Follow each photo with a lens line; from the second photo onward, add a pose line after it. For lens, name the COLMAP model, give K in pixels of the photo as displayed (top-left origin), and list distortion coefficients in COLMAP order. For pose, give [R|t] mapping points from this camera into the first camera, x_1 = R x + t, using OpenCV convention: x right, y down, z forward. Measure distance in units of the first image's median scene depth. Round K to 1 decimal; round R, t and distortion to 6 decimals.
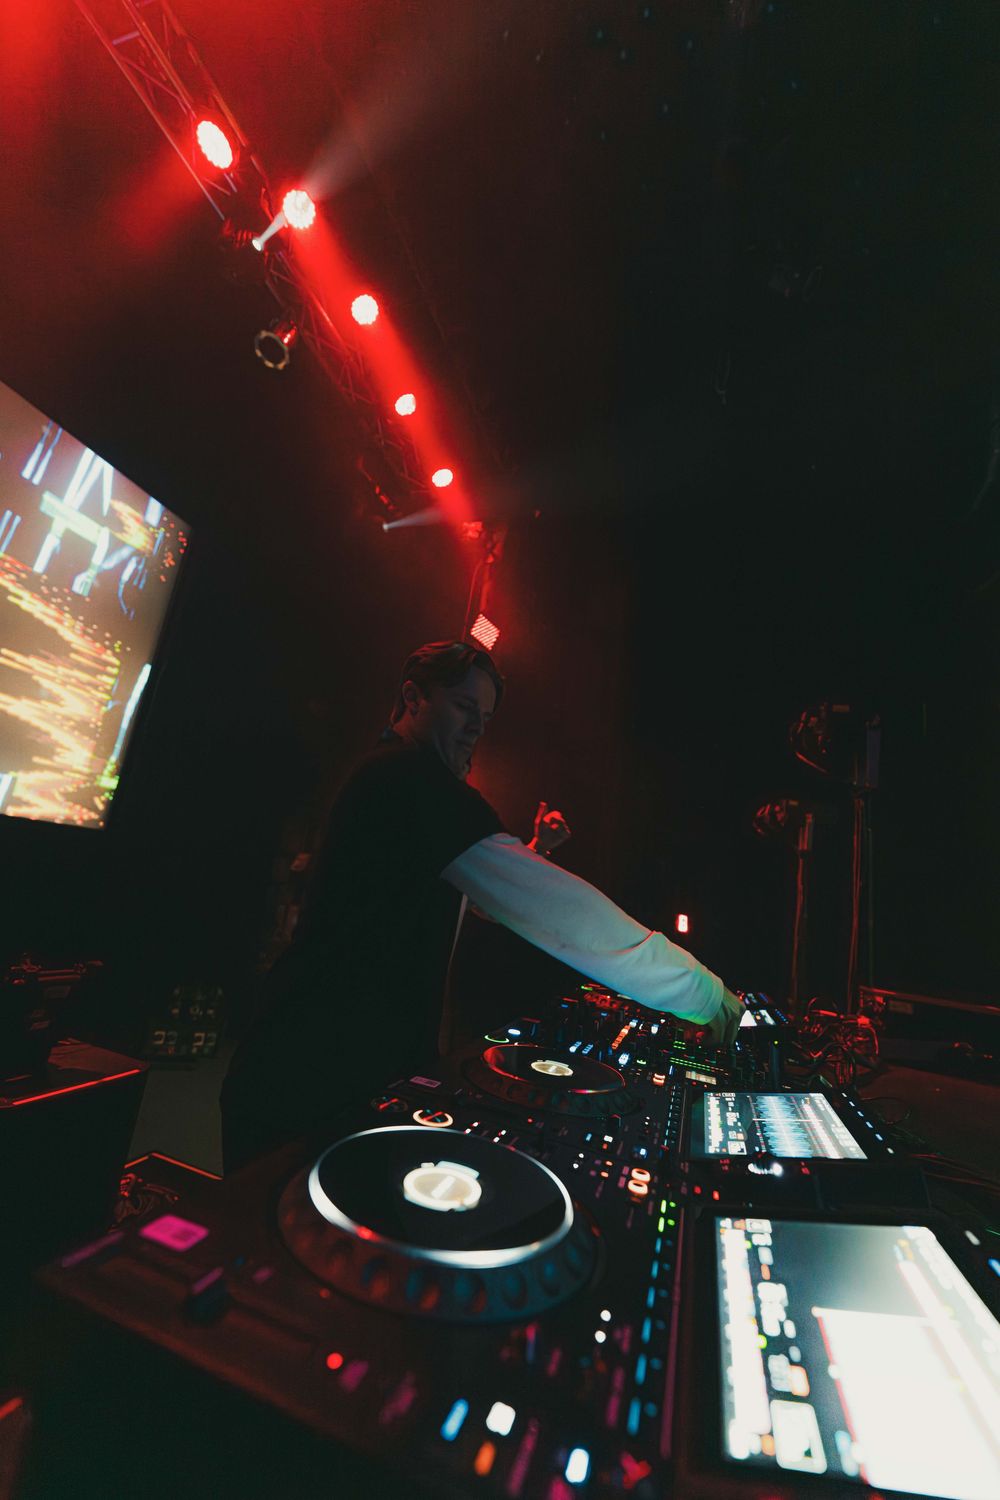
lens RADIAL K [[632.3, 0, 501.6], [0, 632.3, 751.6], [0, 0, 1]] dist [0.000468, 0.001264]
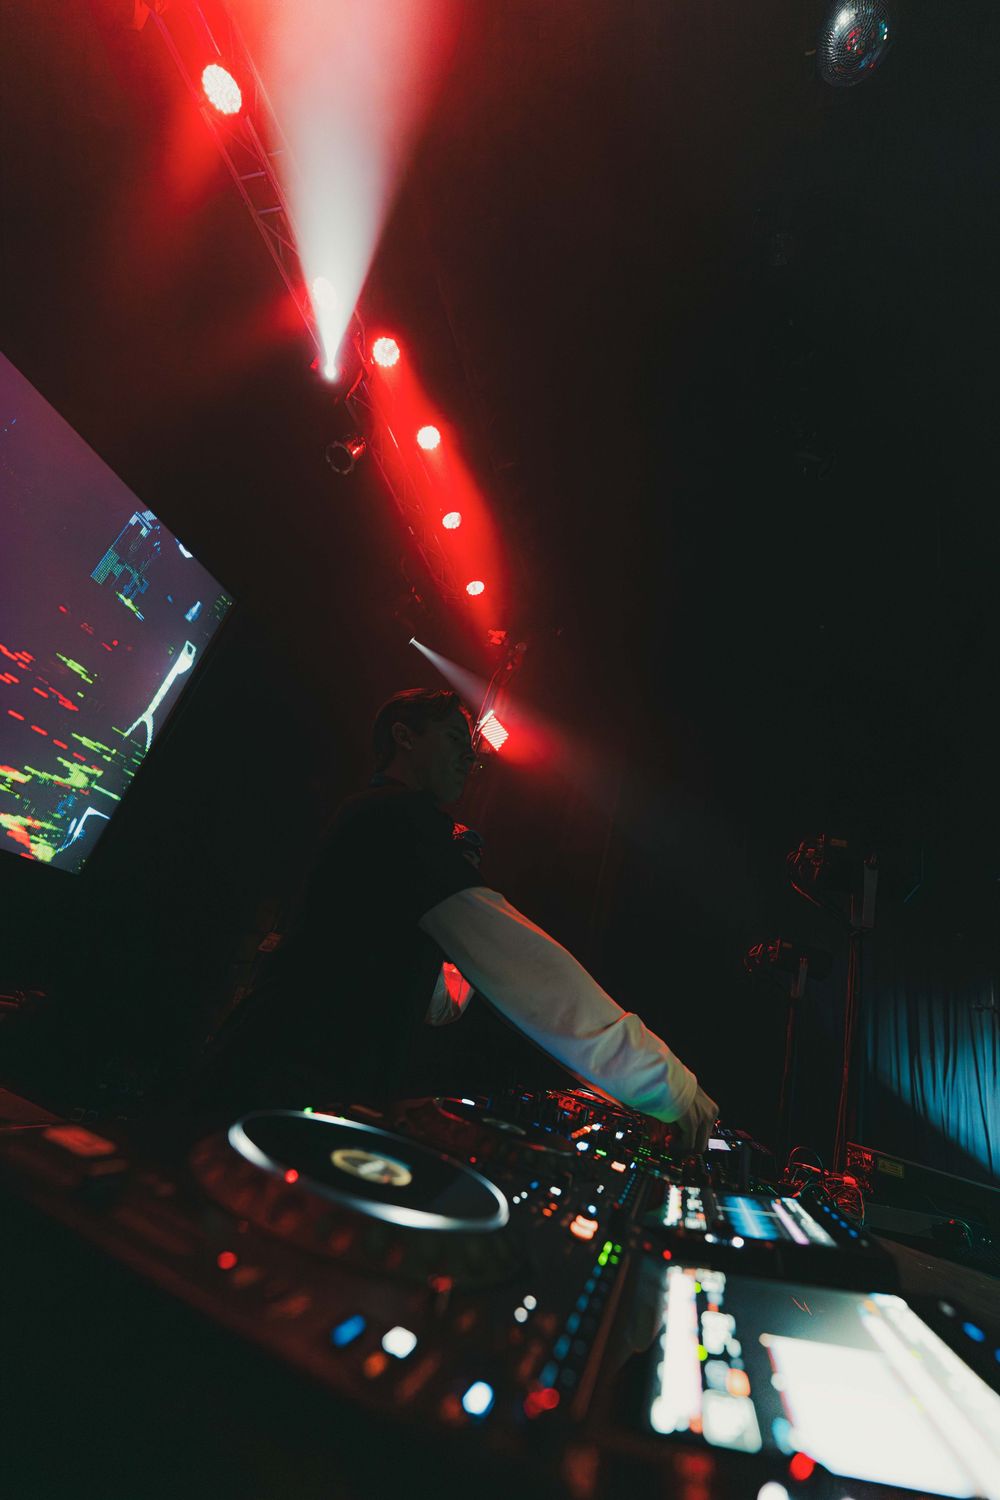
lens RADIAL K [[632.3, 0, 500.5], [0, 632.3, 739.0], [0, 0, 1]] dist [0.000468, 0.001264]
pose [[0.990449, 0.136903, -0.016396, 0.014496], [-0.137536, 0.972555, -0.187673, 0.145642], [-0.009747, 0.188135, 0.982095, -0.012996]]
